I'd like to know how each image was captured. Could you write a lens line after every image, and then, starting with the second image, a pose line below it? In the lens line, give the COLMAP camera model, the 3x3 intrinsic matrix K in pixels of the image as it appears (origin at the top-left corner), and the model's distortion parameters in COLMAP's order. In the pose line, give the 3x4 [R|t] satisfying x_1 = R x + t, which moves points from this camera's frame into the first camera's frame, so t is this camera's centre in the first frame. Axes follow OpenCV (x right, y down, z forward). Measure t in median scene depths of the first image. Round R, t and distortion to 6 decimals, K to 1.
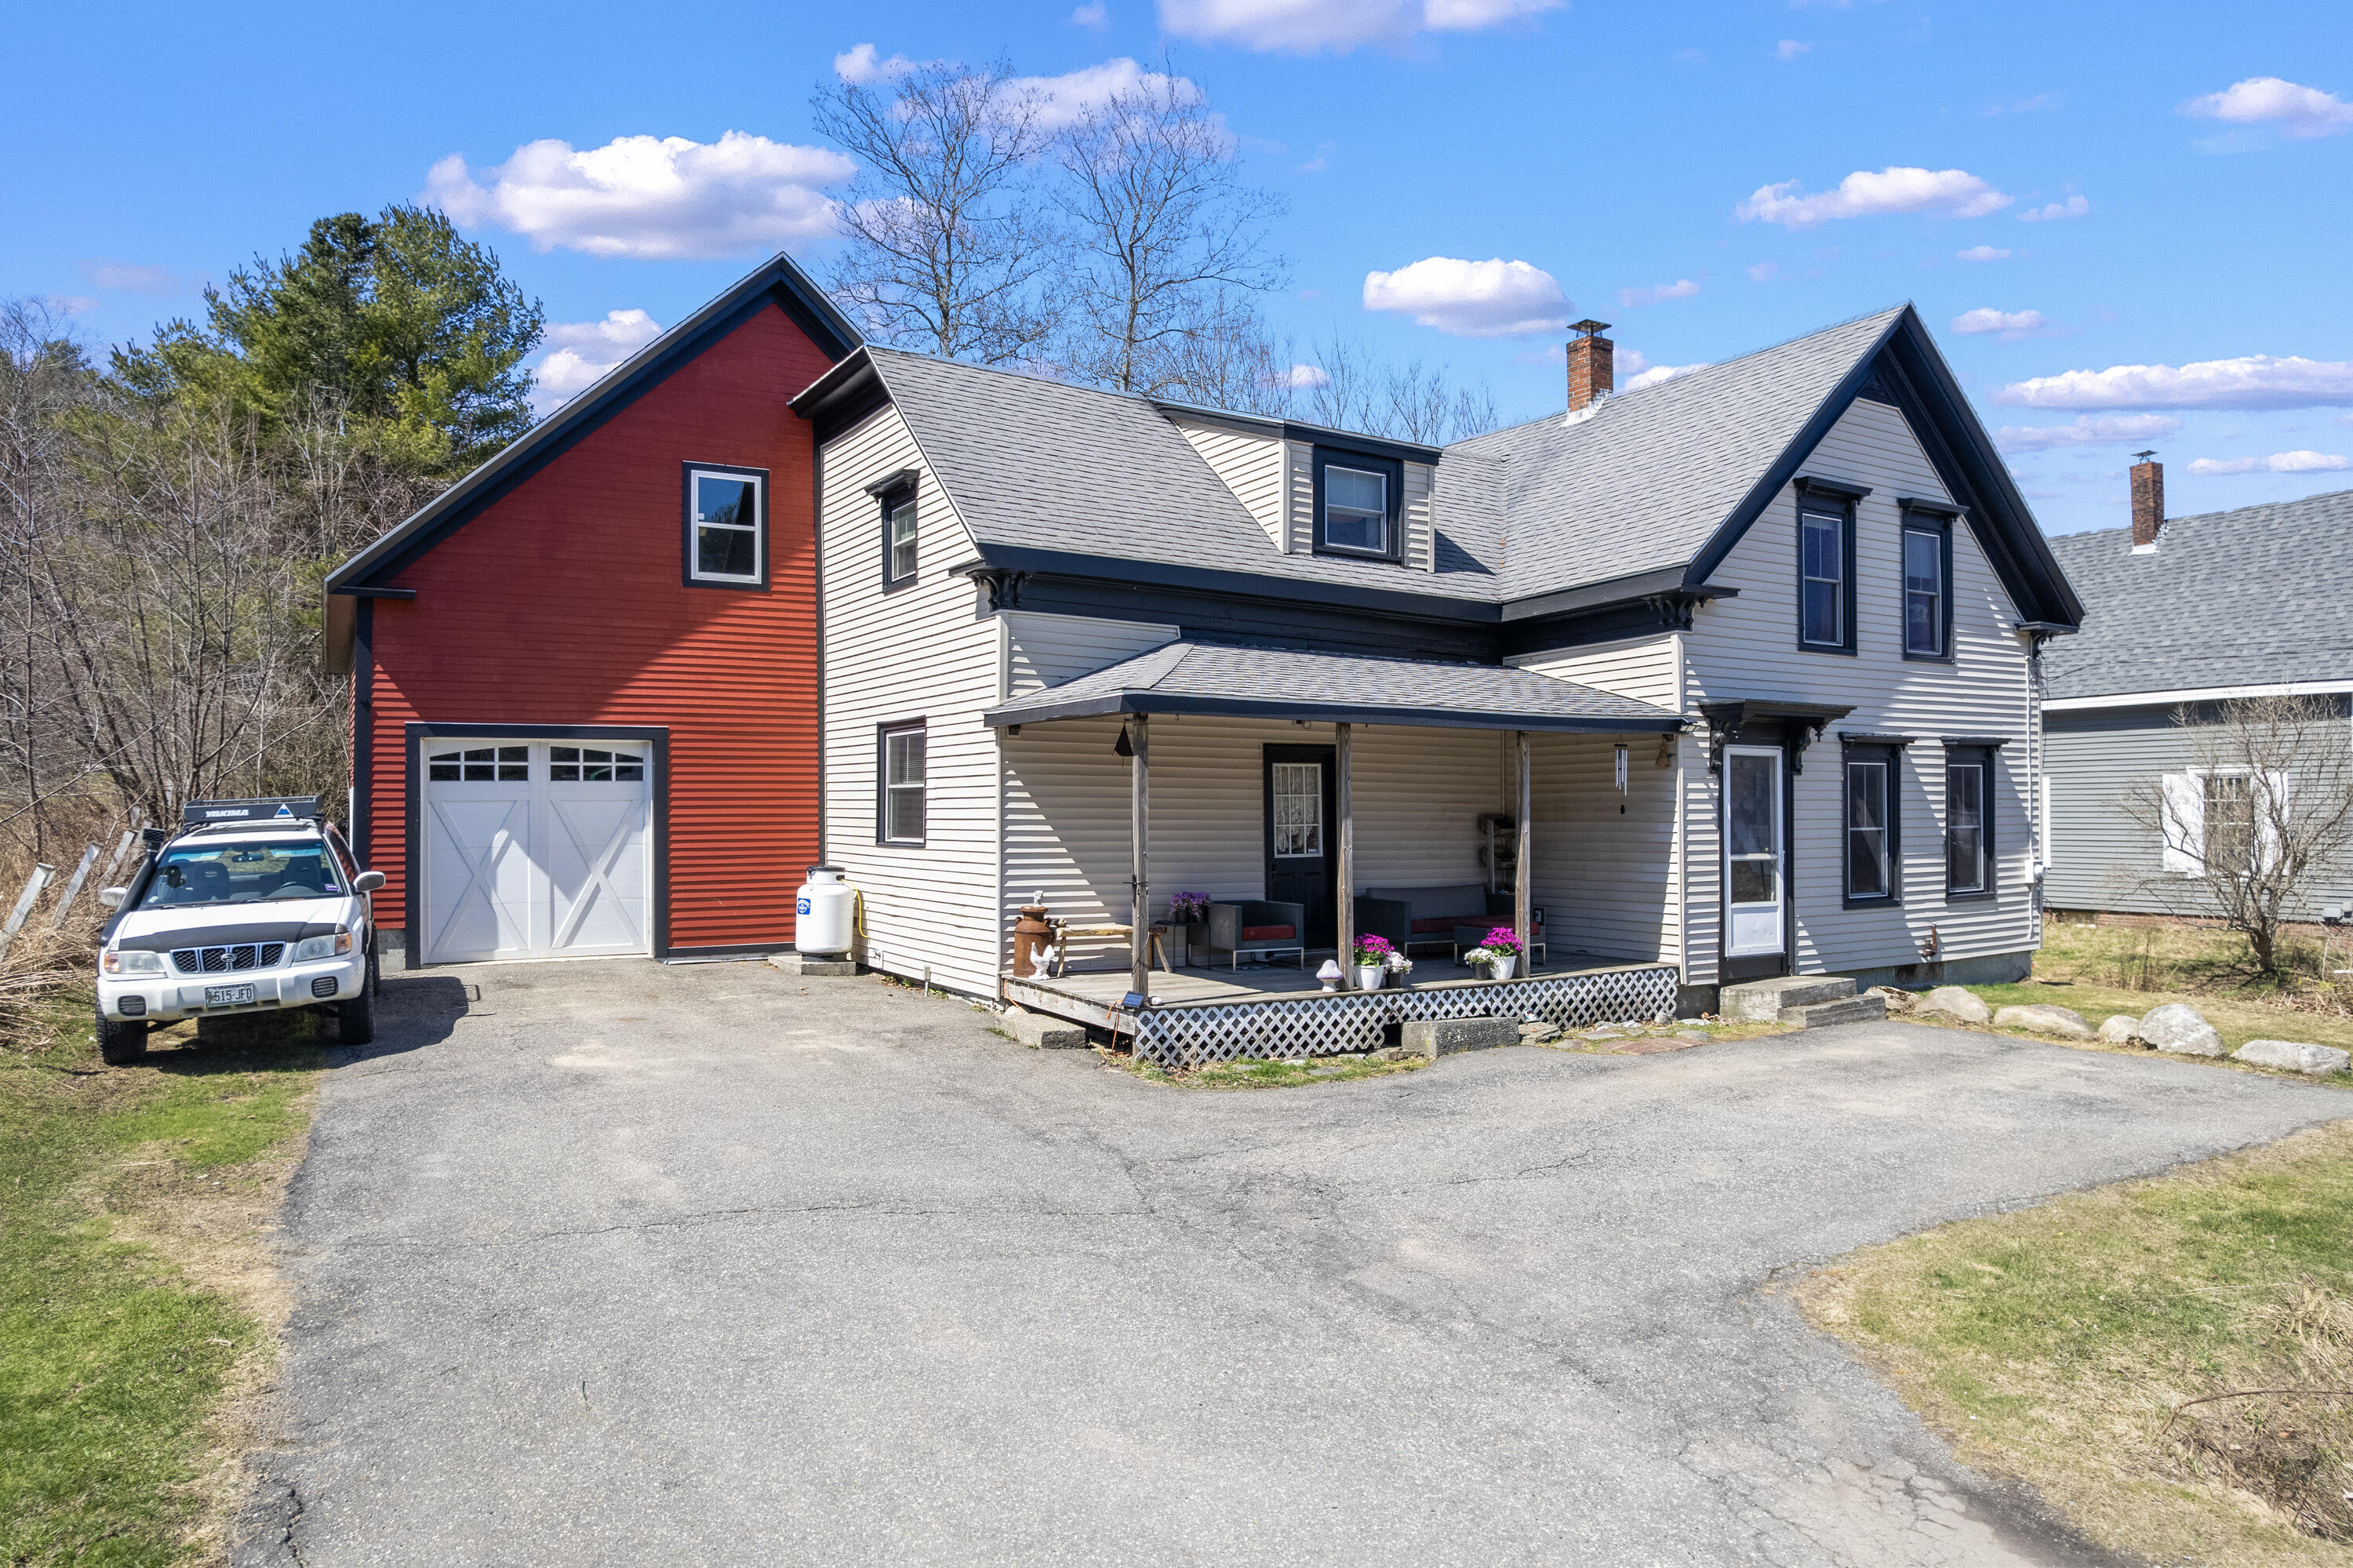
lens RADIAL K [[1548.7, 0, 1210.3], [0, 1548.7, 794.4], [0, 0, 1]] dist [-0.069072, 0.034571]
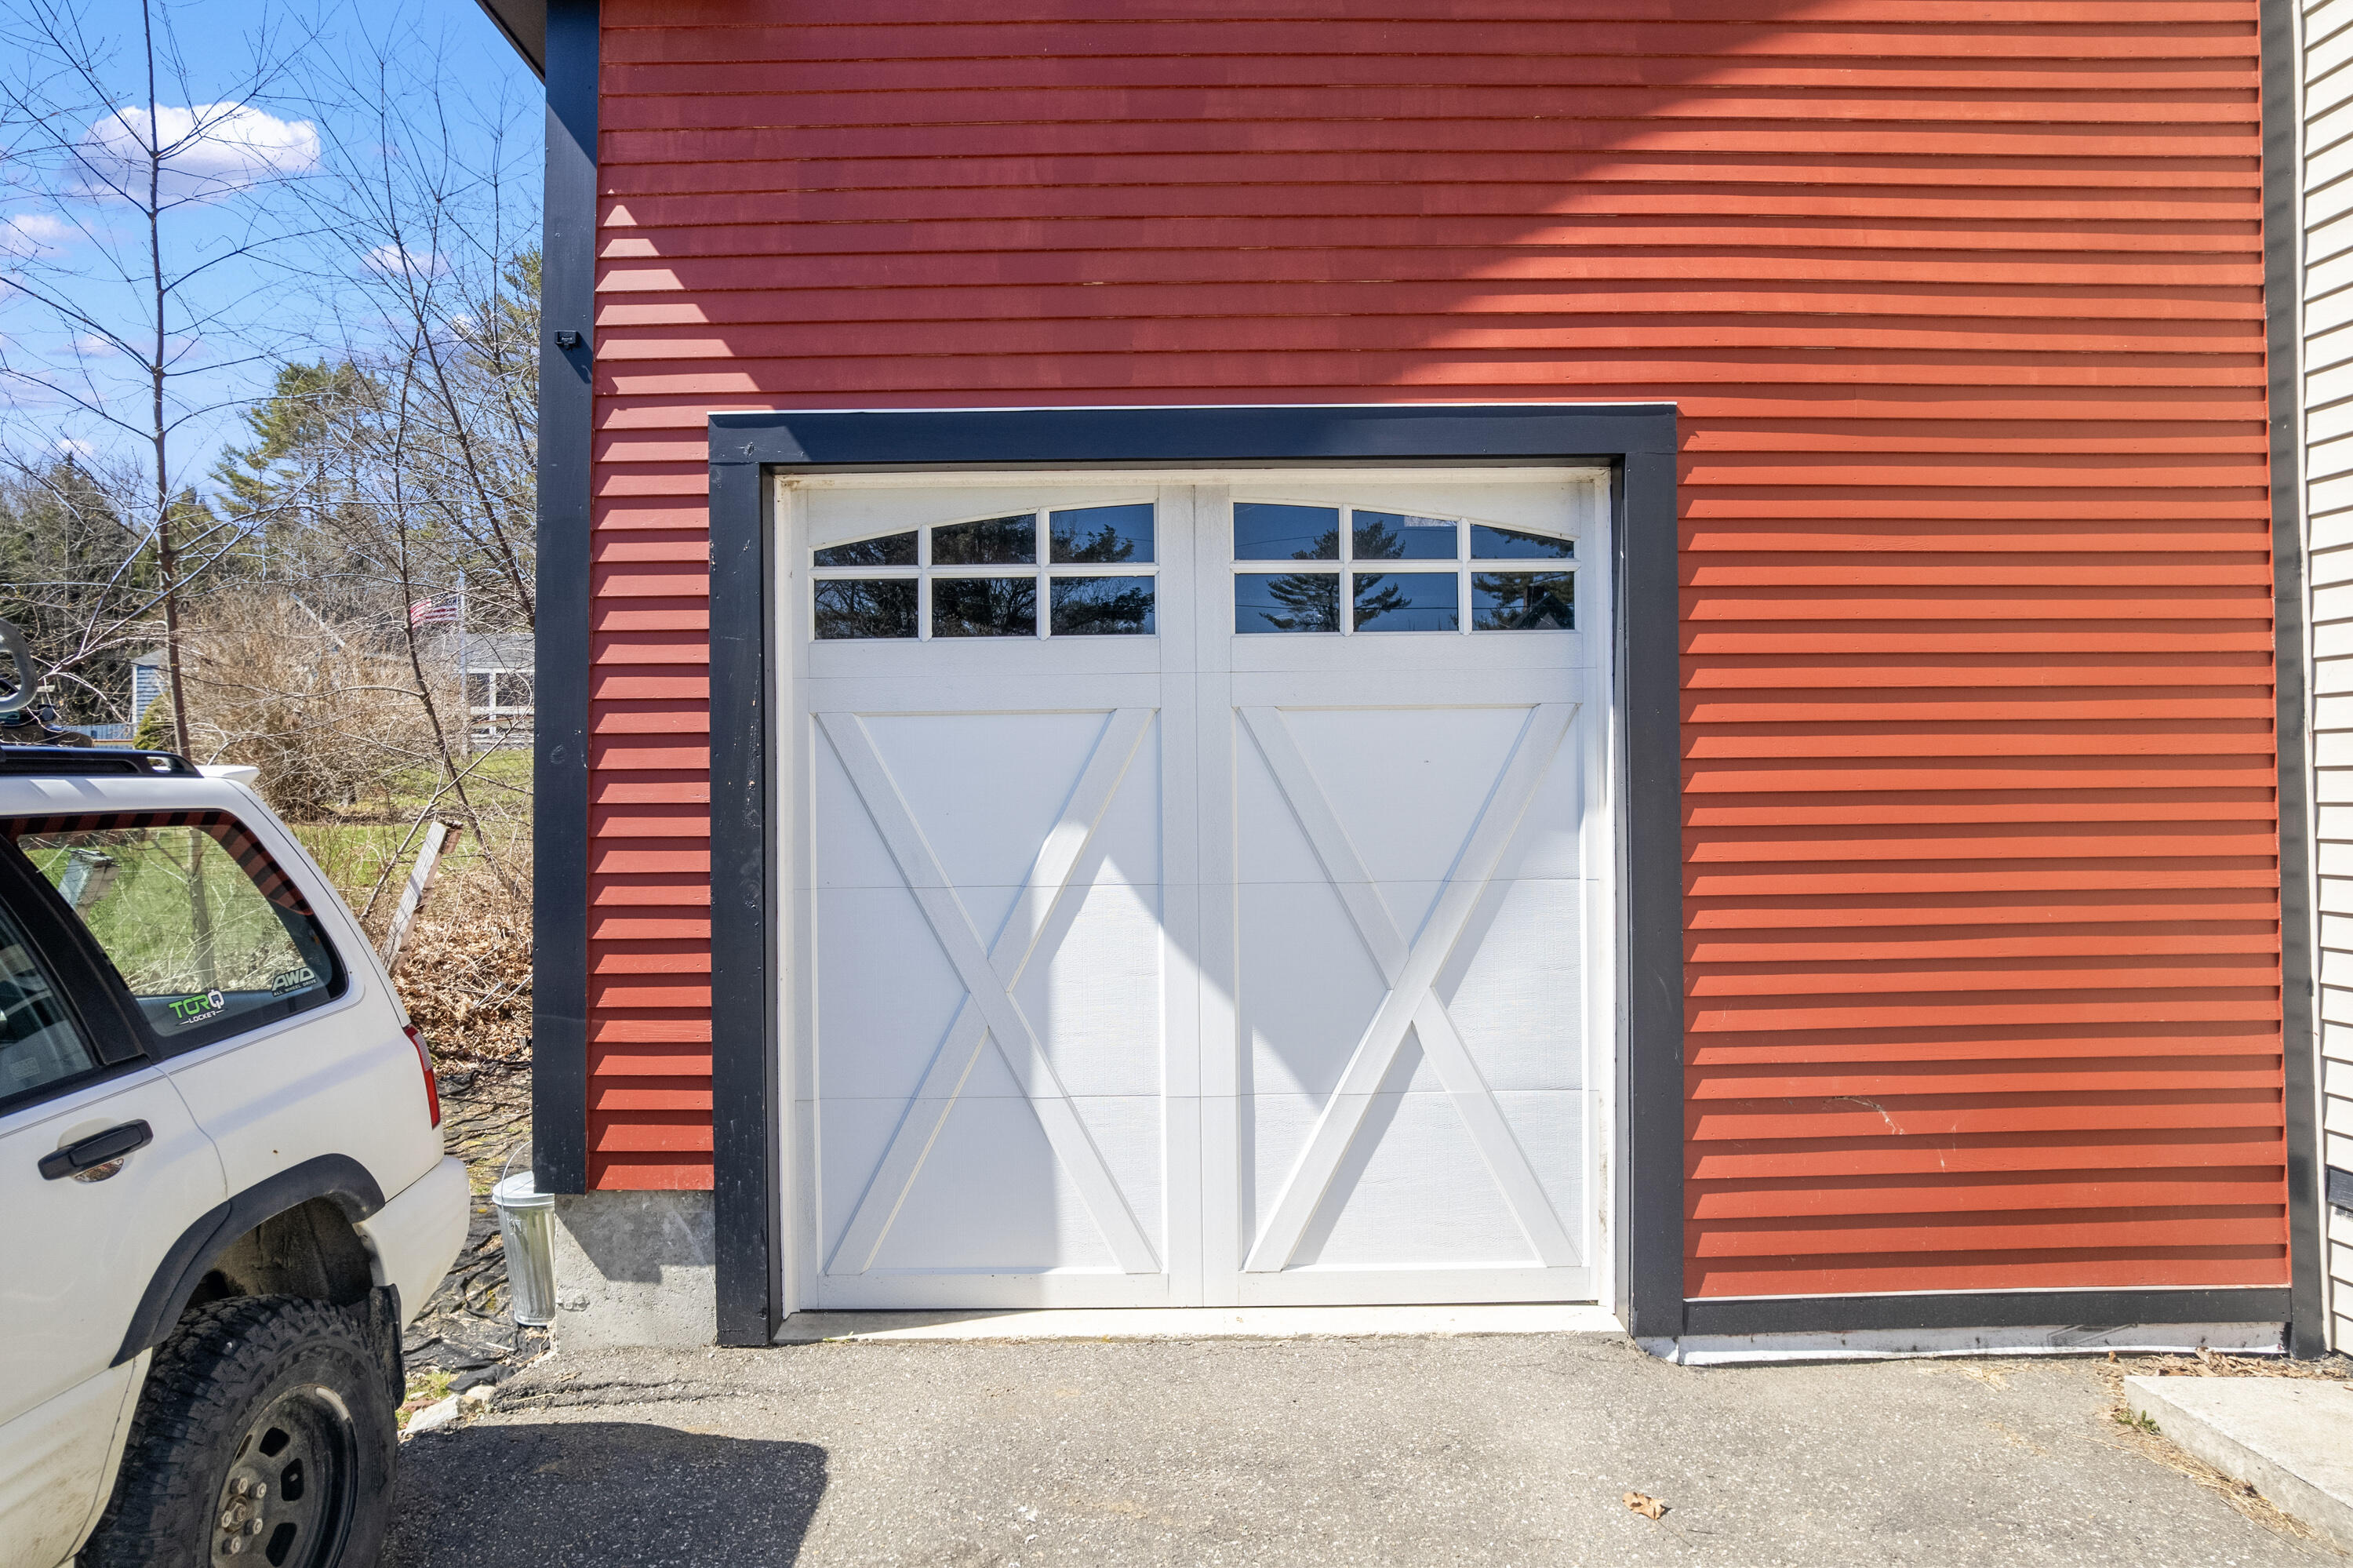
lens RADIAL K [[1548.7, 0, 1210.3], [0, 1548.7, 794.4], [0, 0, 1]] dist [-0.069072, 0.034571]
pose [[0.874688, -0.008186, -0.484617, -0.326094], [0.009307, 0.999957, -0.000093, 0.019854], [0.484597, -0.004429, 0.874726, 0.813975]]
